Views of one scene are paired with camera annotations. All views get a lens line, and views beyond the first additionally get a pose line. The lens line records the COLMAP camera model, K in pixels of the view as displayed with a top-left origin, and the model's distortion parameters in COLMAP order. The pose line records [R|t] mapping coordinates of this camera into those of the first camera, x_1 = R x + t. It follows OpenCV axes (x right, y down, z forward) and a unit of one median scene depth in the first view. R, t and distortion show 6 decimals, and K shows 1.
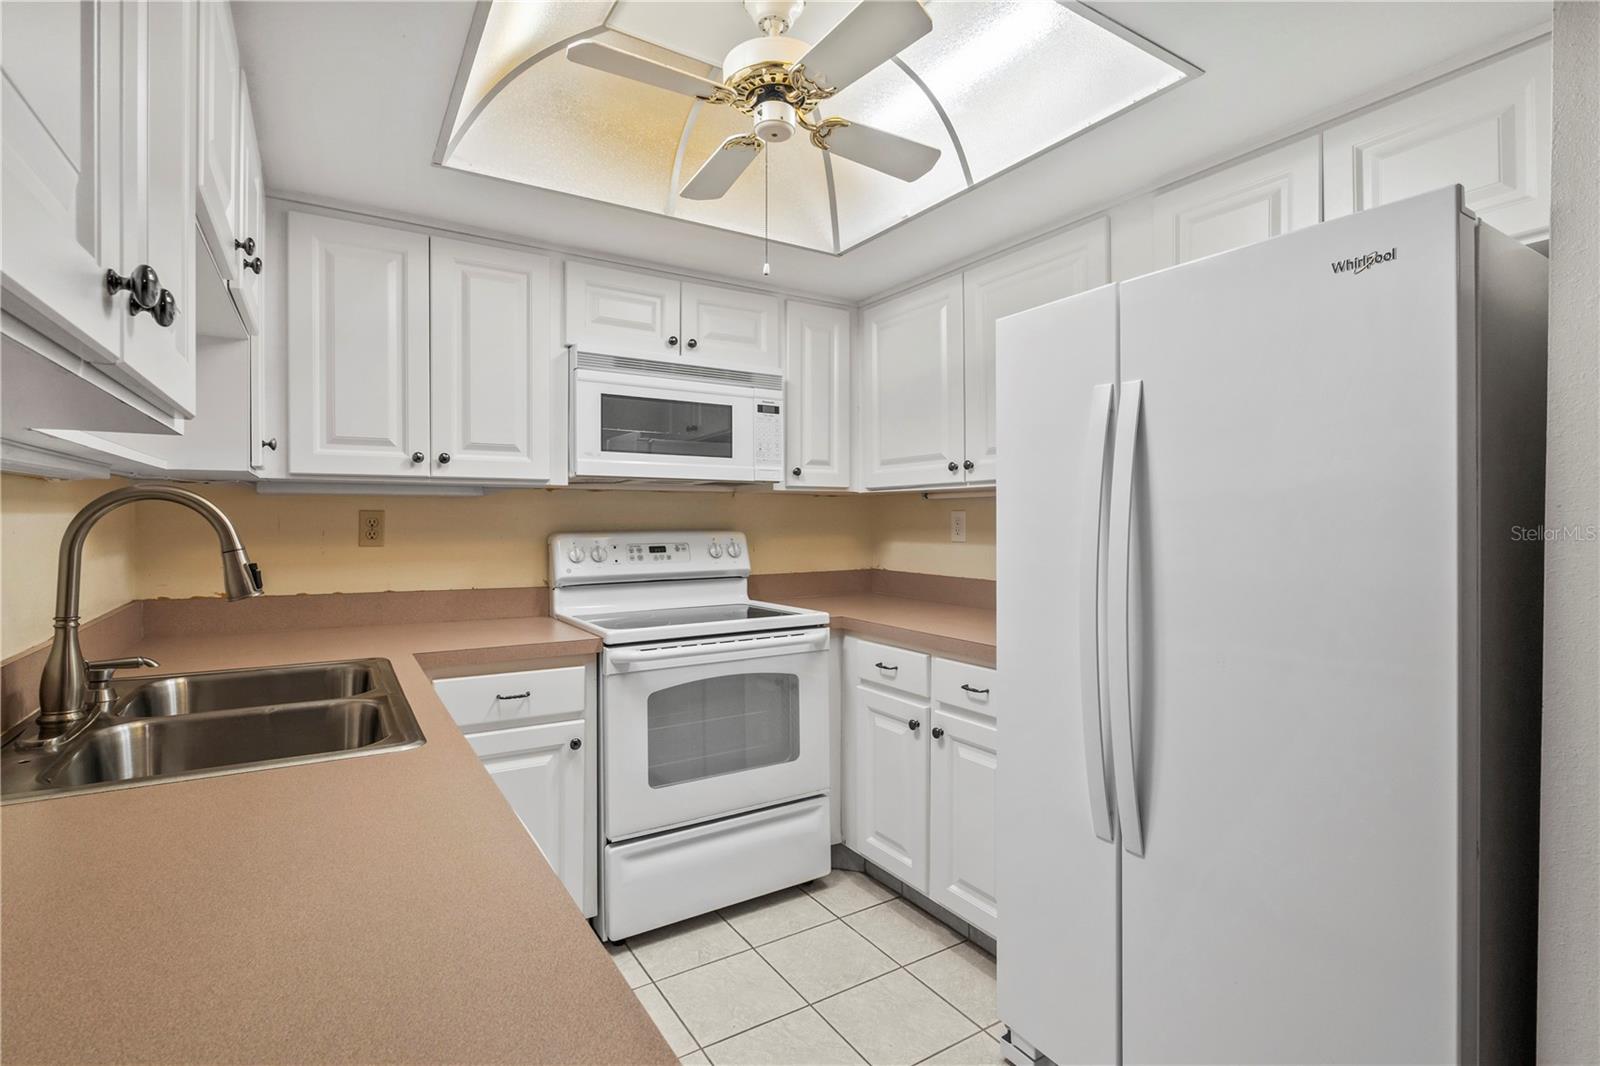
lens RADIAL K [[759.0, 0, 798.1], [0, 759.0, 517.3], [0, 0, 1]] dist [-0.003144, -0.000344]
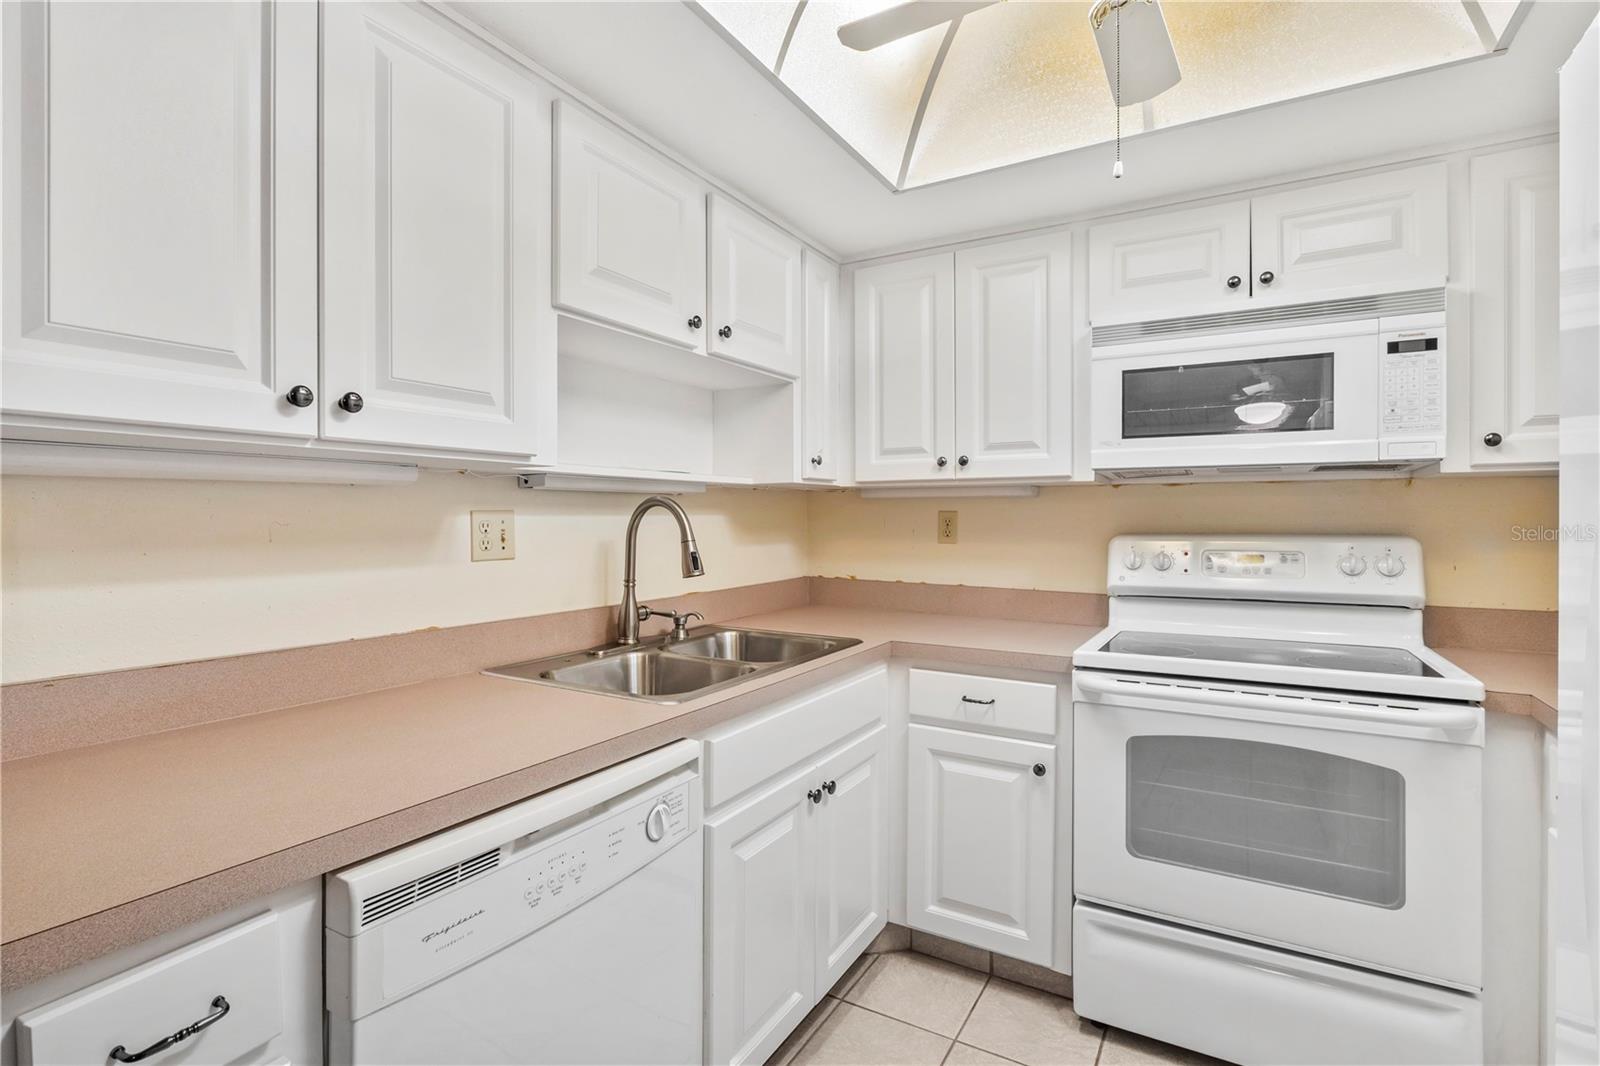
lens RADIAL K [[759.0, 0, 798.1], [0, 759.0, 517.3], [0, 0, 1]] dist [-0.003144, -0.000344]
pose [[0.463130, -0.000767, -0.886290, 0.316575], [0.002561, 0.999997, 0.000473, -0.001011], [0.886286, -0.002489, 0.463131, 0.283054]]
